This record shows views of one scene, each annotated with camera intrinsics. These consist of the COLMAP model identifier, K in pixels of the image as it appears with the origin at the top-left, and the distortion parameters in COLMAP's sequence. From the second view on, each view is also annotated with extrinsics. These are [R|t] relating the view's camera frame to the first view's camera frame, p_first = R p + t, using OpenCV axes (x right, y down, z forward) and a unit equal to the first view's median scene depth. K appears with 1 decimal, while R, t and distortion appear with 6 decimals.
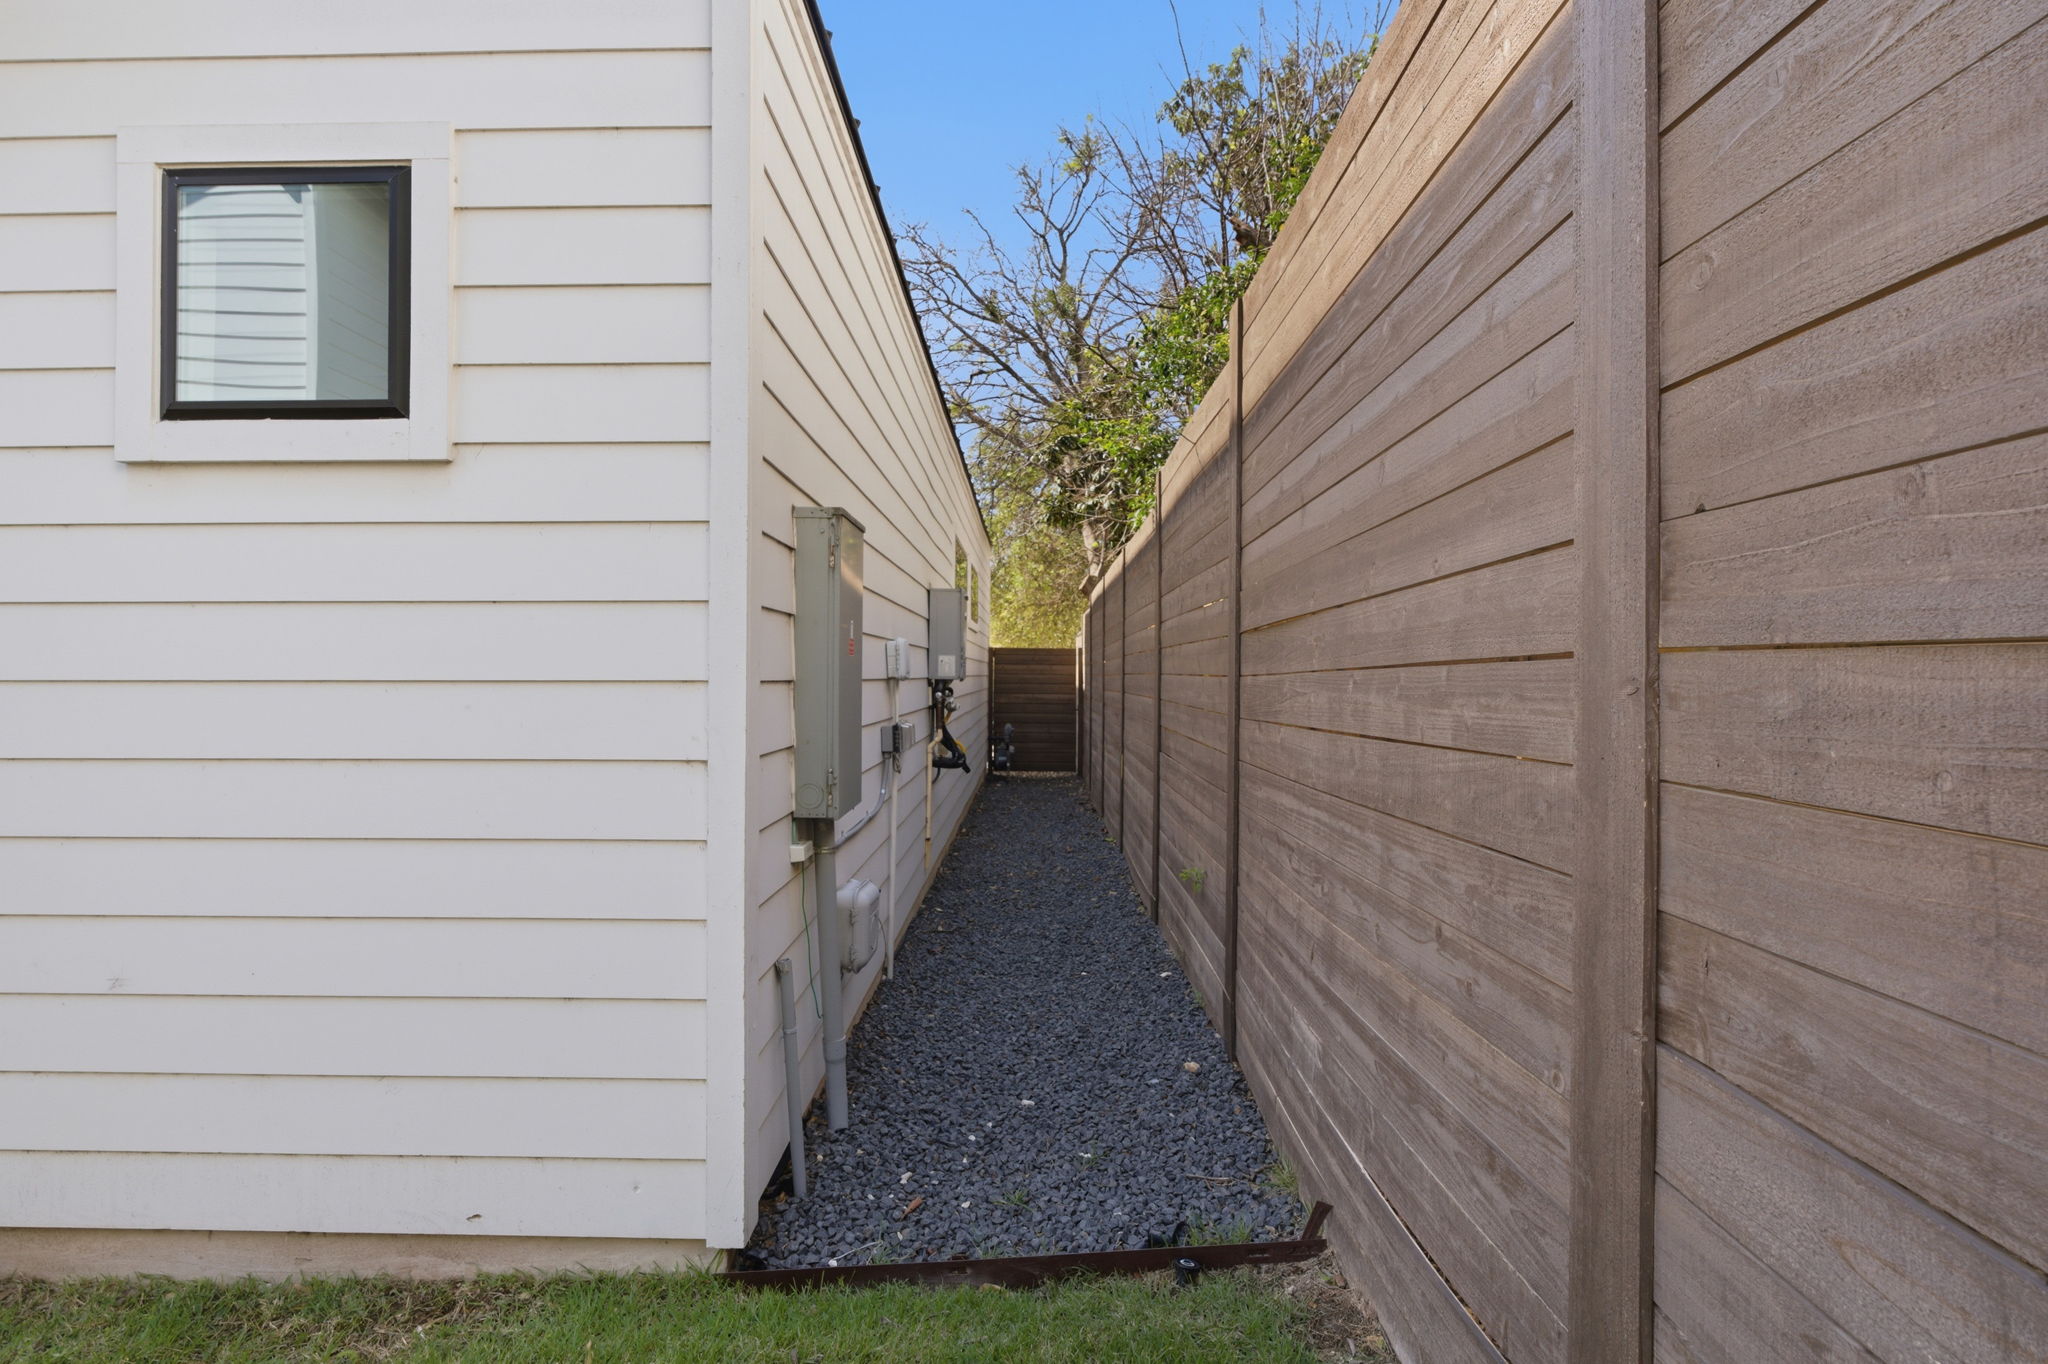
lens RADIAL K [[928.5, 0, 1019.2], [0, 928.5, 676.0], [0, 0, 1]] dist [-0.004592, 0.001627]
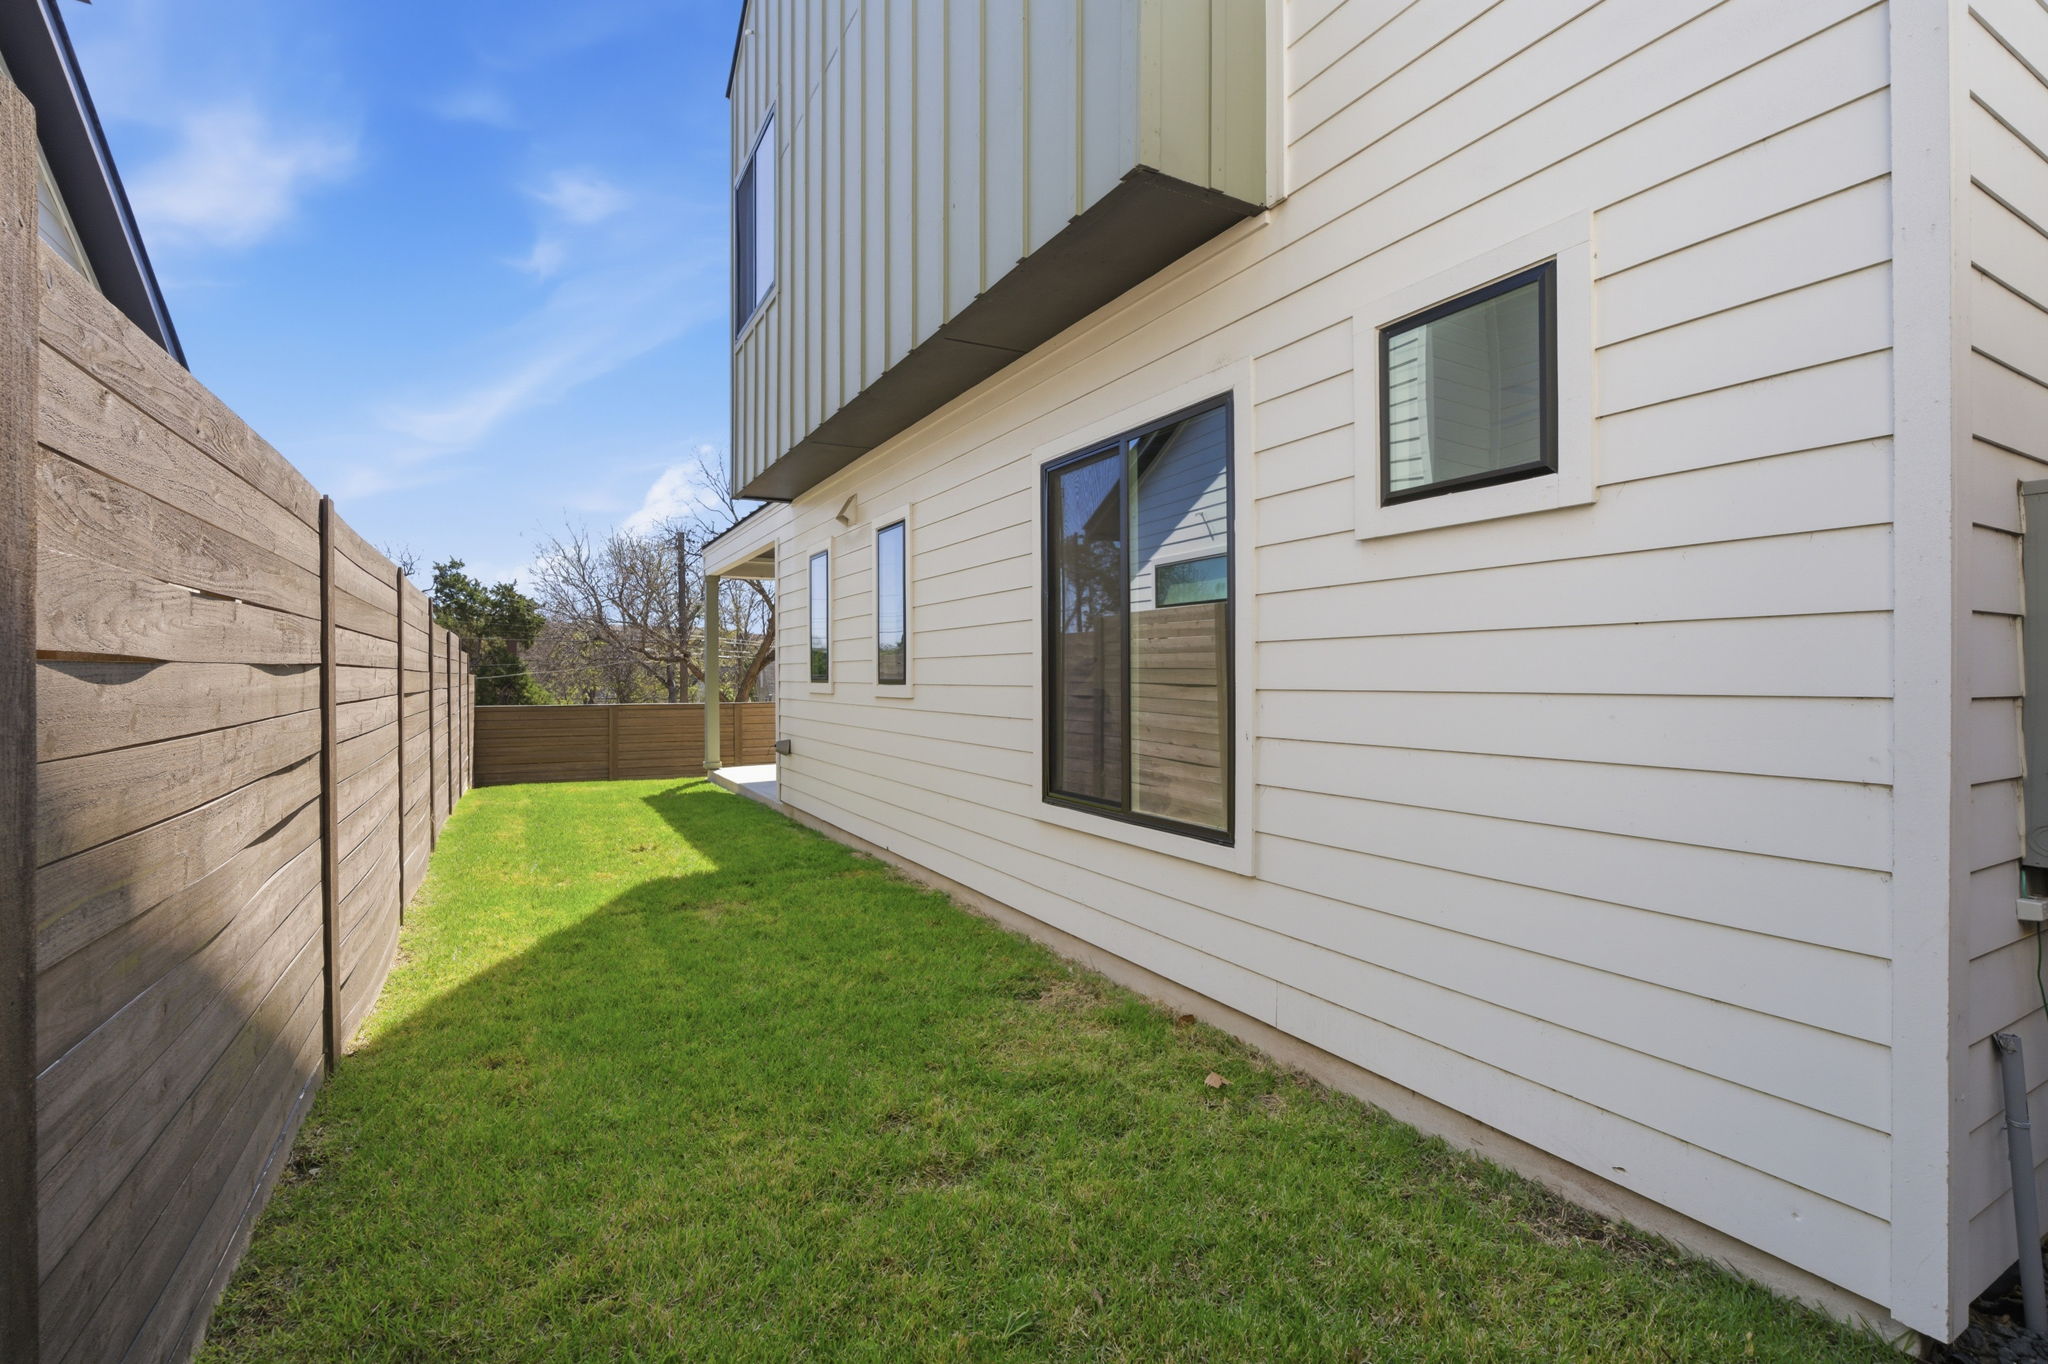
lens RADIAL K [[928.5, 0, 1008.4], [0, 928.5, 677.5], [0, 0, 1]] dist [-0.004592, 0.001627]
pose [[0.499184, -0.000884, -0.866495, 0.019312], [0.004633, 0.999988, 0.001649, -0.020352], [0.866484, -0.004837, 0.499182, -0.205484]]
